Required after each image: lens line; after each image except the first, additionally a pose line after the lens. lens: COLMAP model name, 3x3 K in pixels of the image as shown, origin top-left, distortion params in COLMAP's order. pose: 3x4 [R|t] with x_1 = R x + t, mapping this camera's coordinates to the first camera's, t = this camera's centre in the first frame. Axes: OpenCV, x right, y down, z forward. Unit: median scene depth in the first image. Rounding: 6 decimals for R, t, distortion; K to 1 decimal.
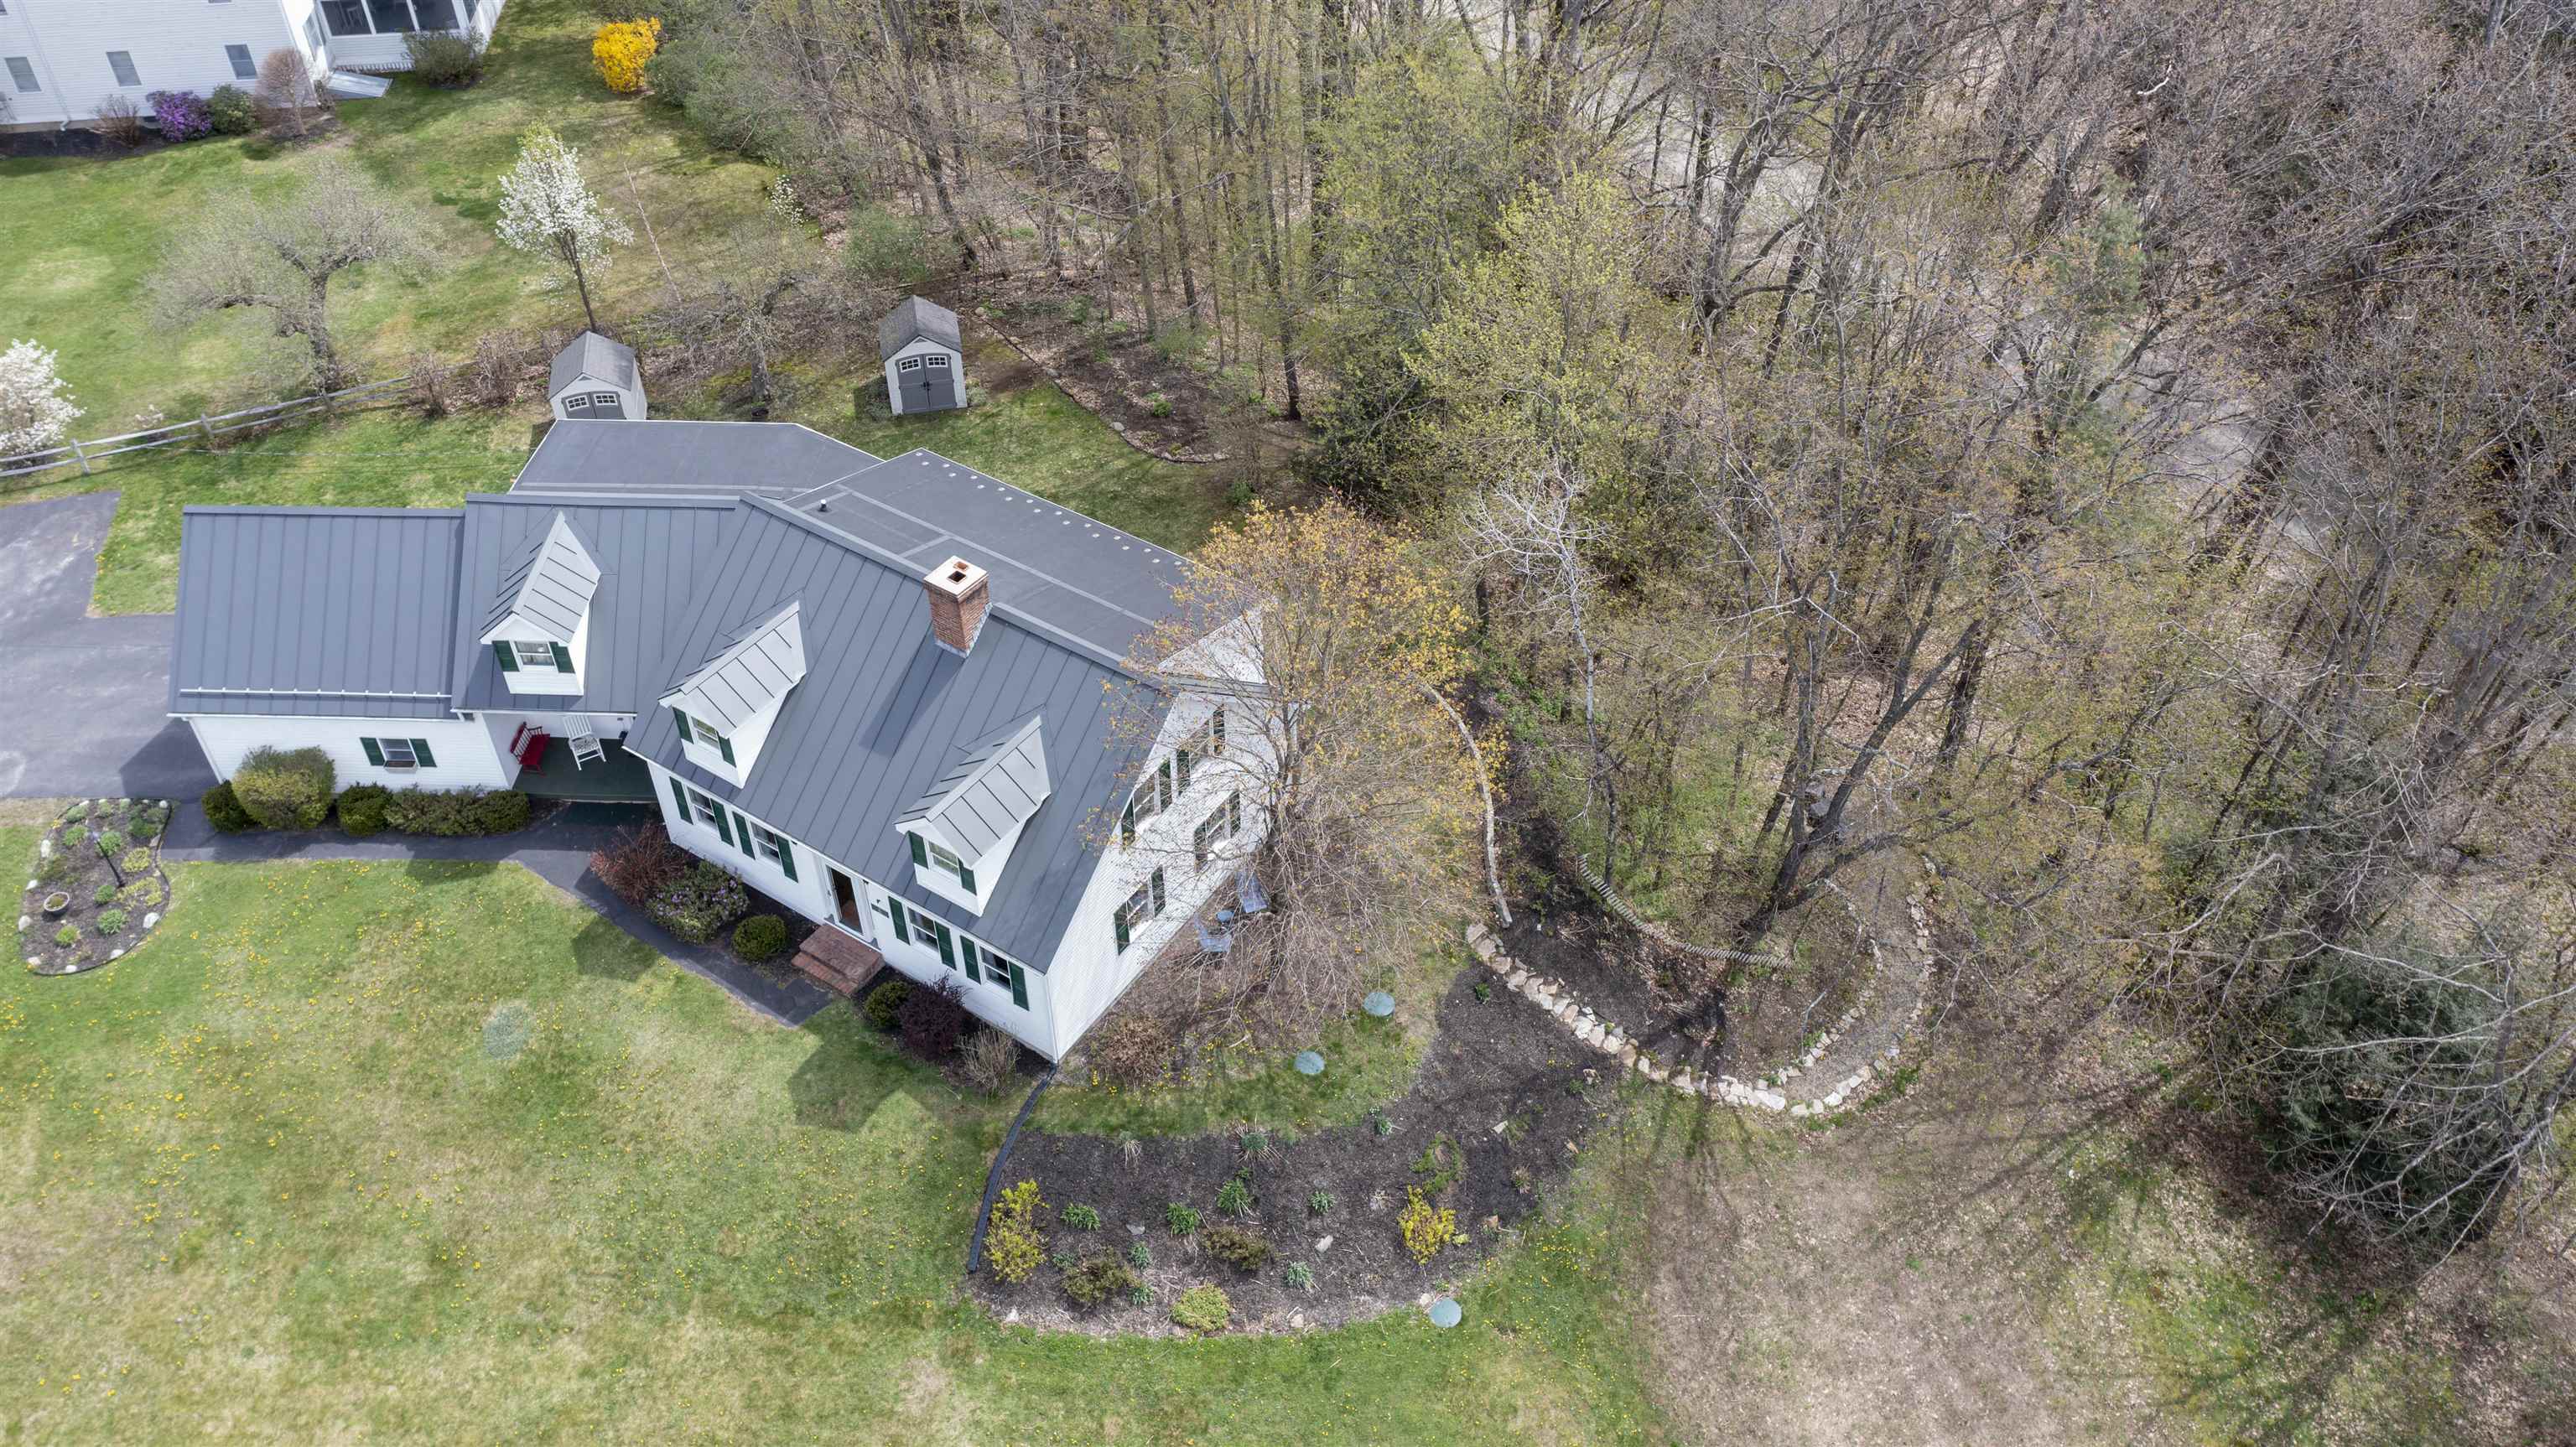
lens RADIAL K [[2070.4, 0, 1326.6], [0, 2070.4, 628.6], [0, 0, 1]] dist [-0.011178, -0.001824]
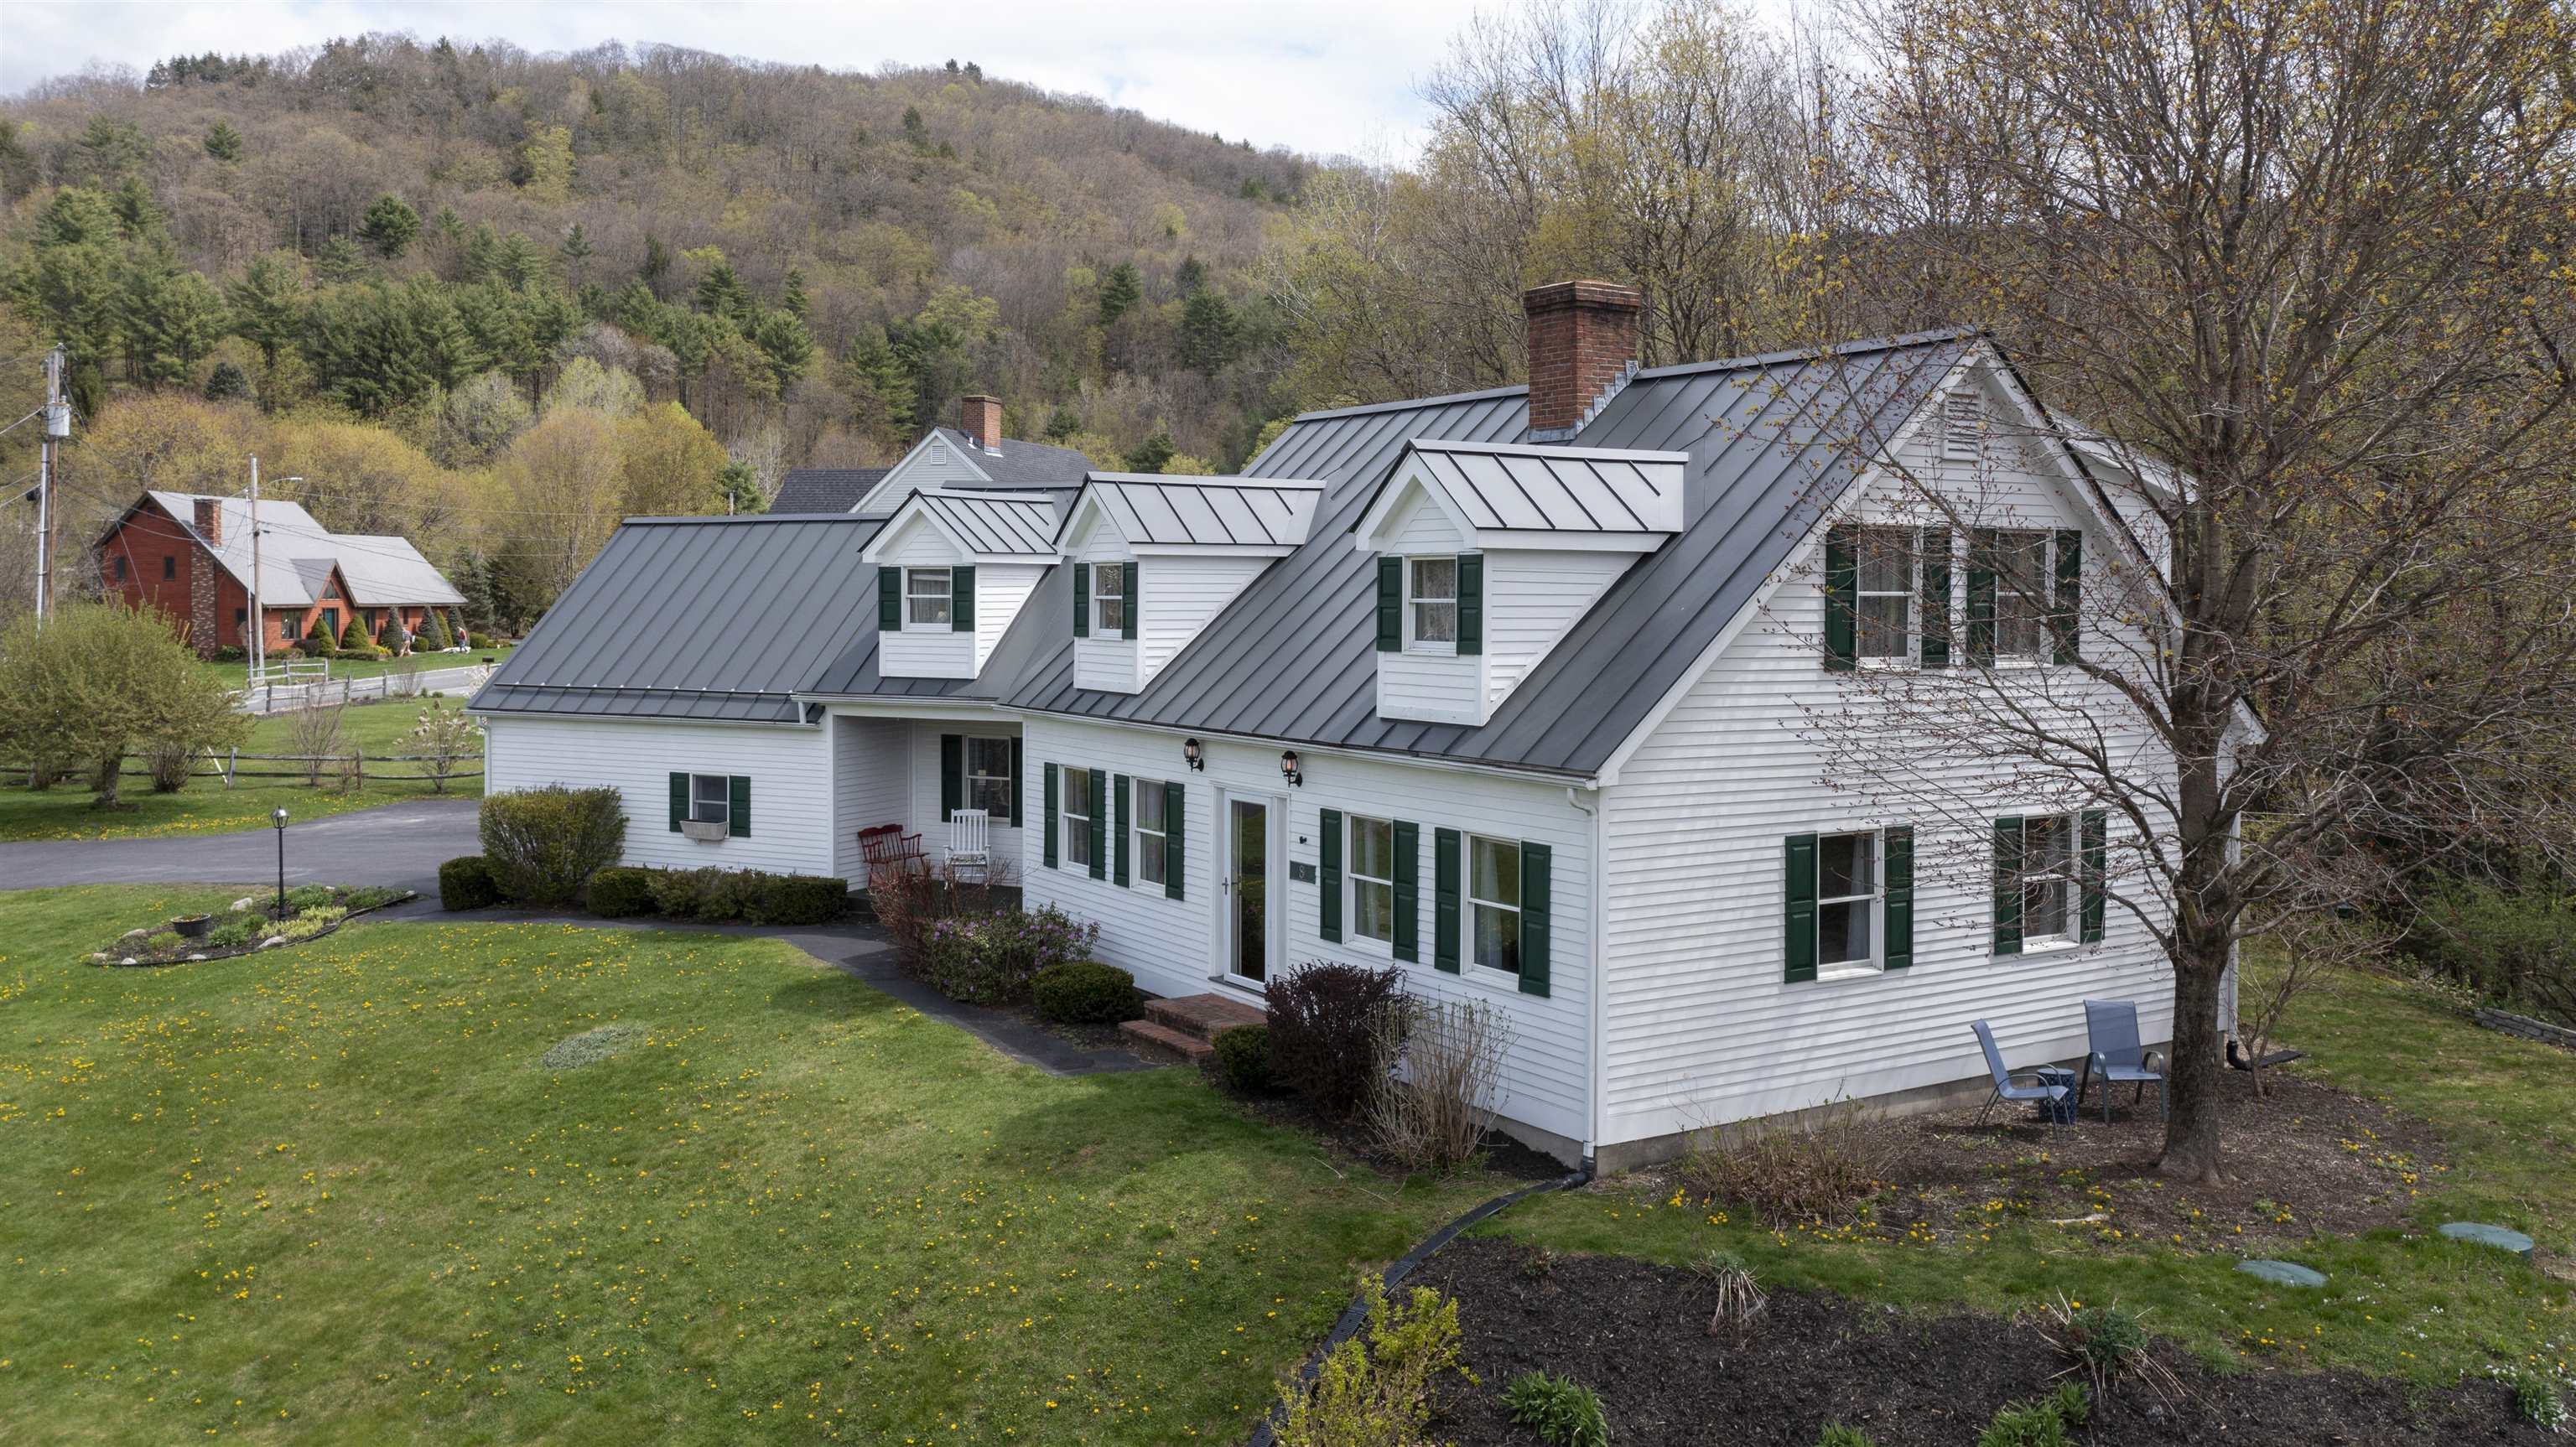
lens RADIAL K [[2070.4, 0, 1326.6], [0, 2070.4, 628.6], [0, 0, 1]] dist [-0.011178, -0.001824]
pose [[0.913007, 0.010366, -0.407813, -0.015027], [-0.266485, 0.772064, -0.576977, 0.386978], [0.308876, 0.635460, 0.707662, 0.653680]]
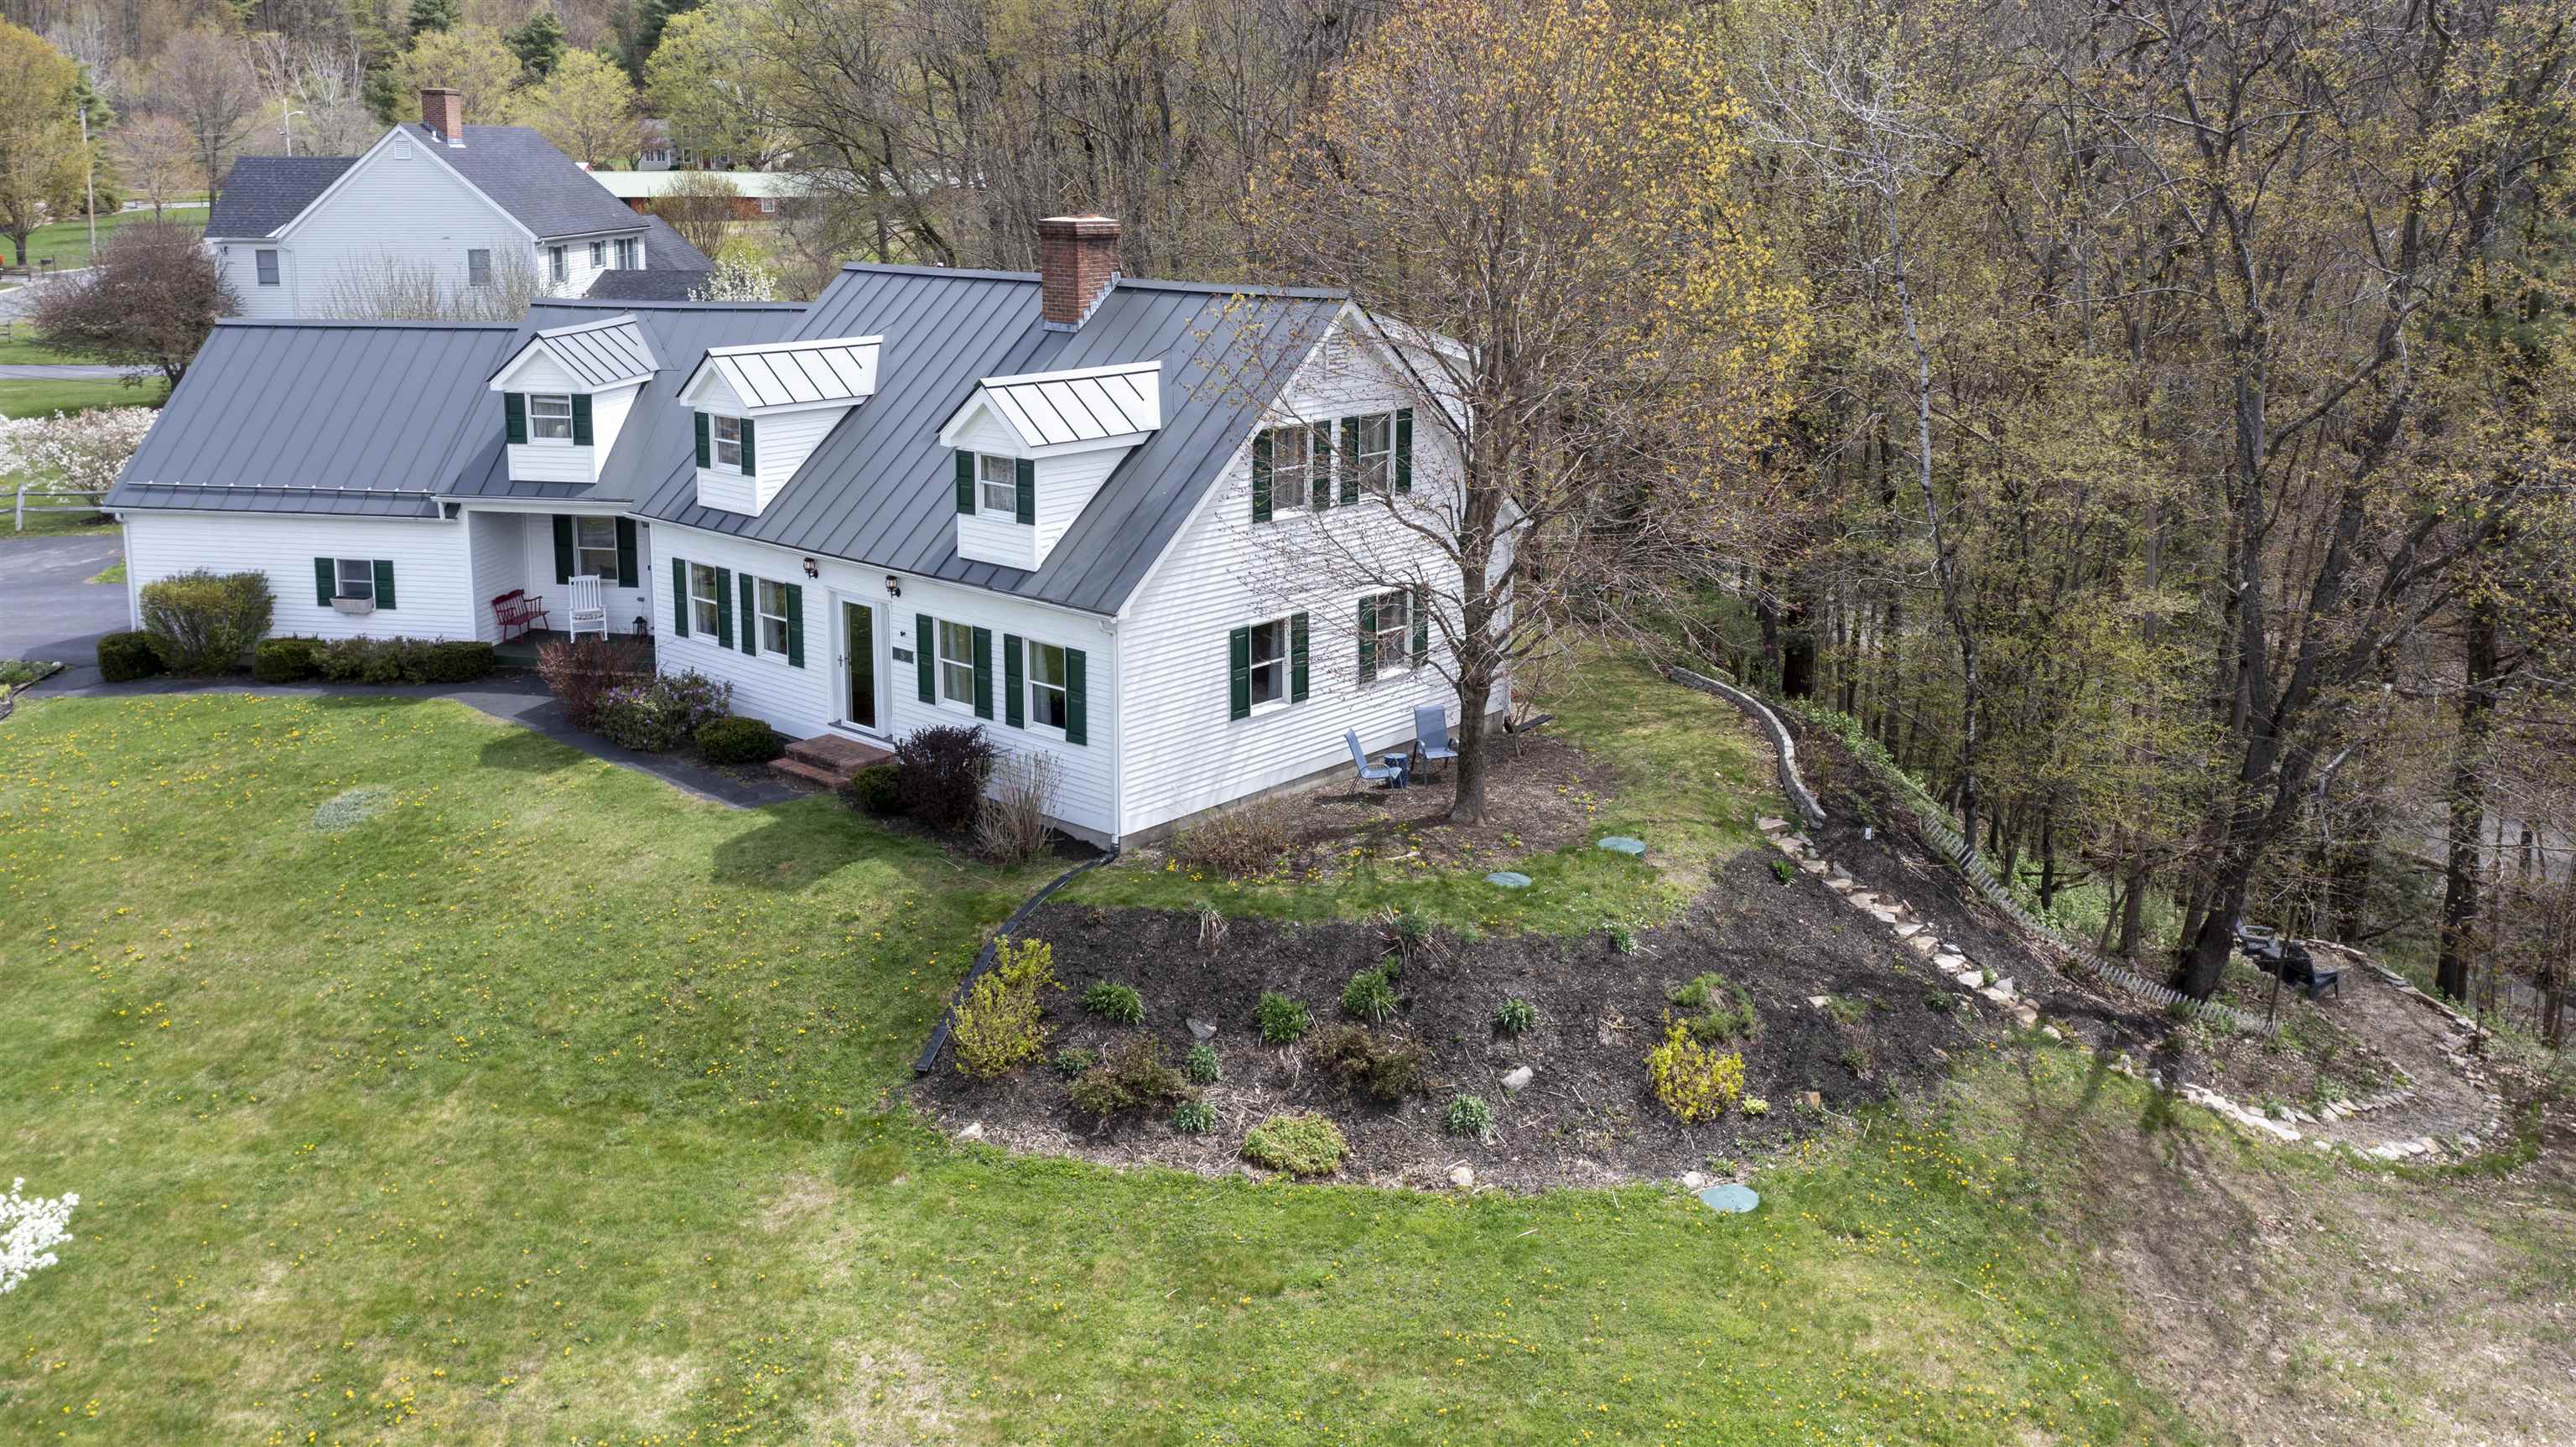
lens RADIAL K [[2079.4, 0, 1339.2], [0, 2079.4, 448.7], [0, 0, 1]] dist [-0.006563, -0.001735]
pose [[0.991236, 0.020925, -0.130434, 0.021602], [-0.087398, 0.844271, -0.528742, 0.456753], [0.099058, 0.535508, 0.838701, 0.405939]]
